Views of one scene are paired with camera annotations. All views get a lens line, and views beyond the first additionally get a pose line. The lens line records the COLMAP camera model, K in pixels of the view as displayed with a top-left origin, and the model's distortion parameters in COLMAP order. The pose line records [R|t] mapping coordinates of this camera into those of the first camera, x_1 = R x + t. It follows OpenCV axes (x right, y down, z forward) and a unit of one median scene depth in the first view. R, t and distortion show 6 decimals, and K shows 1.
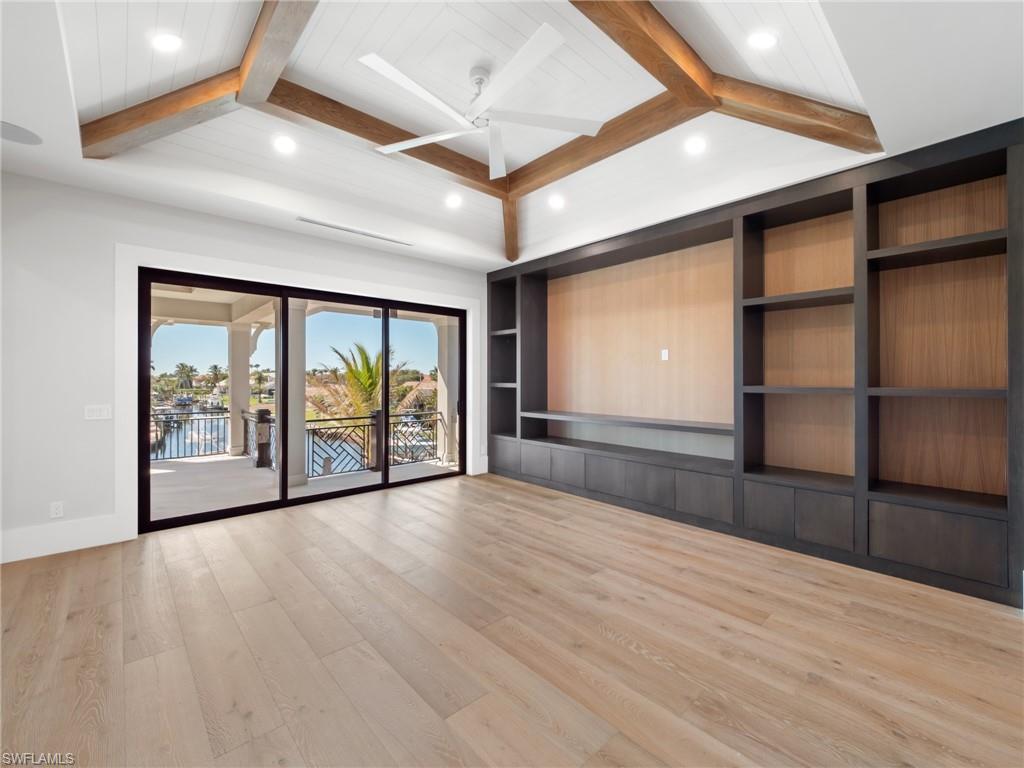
lens RADIAL K [[433.6, 0, 507.5], [0, 433.6, 378.2], [0, 0, 1]] dist [0.002002, -0.004342]
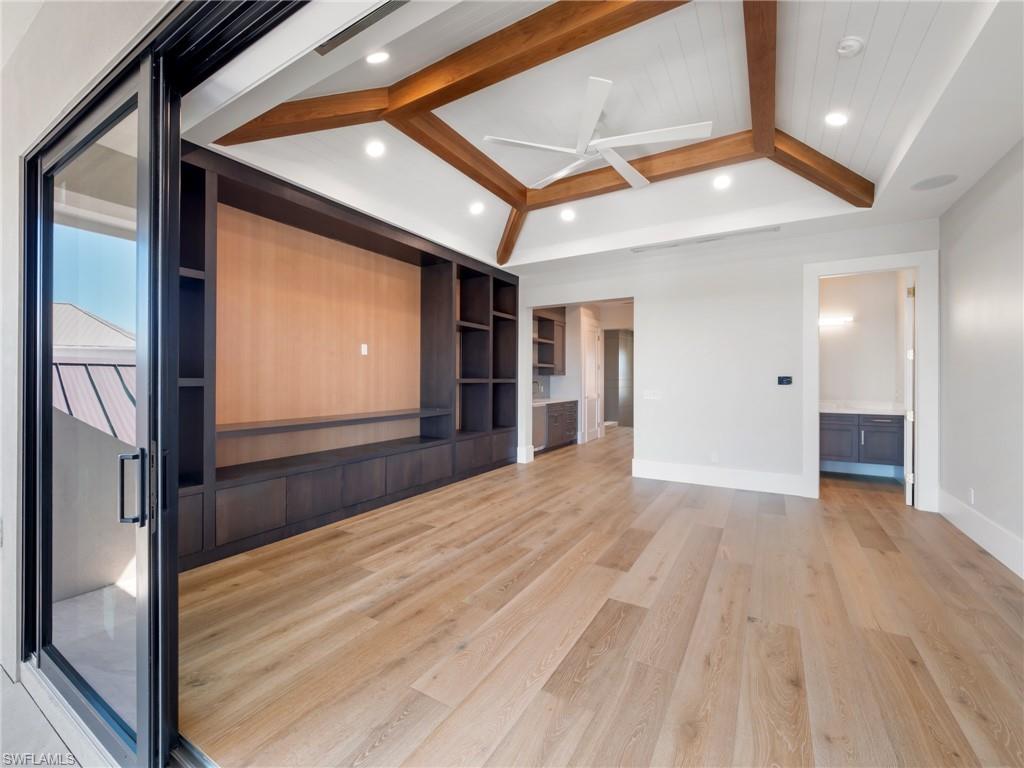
lens RADIAL K [[433.6, 0, 500.7], [0, 433.6, 381.6], [0, 0, 1]] dist [0.002002, -0.004342]
pose [[-0.282250, -0.011316, 0.959274, -0.719211], [-0.003422, 0.999936, 0.010788, 0.009637], [-0.959335, -0.000237, -0.282271, 1.007406]]
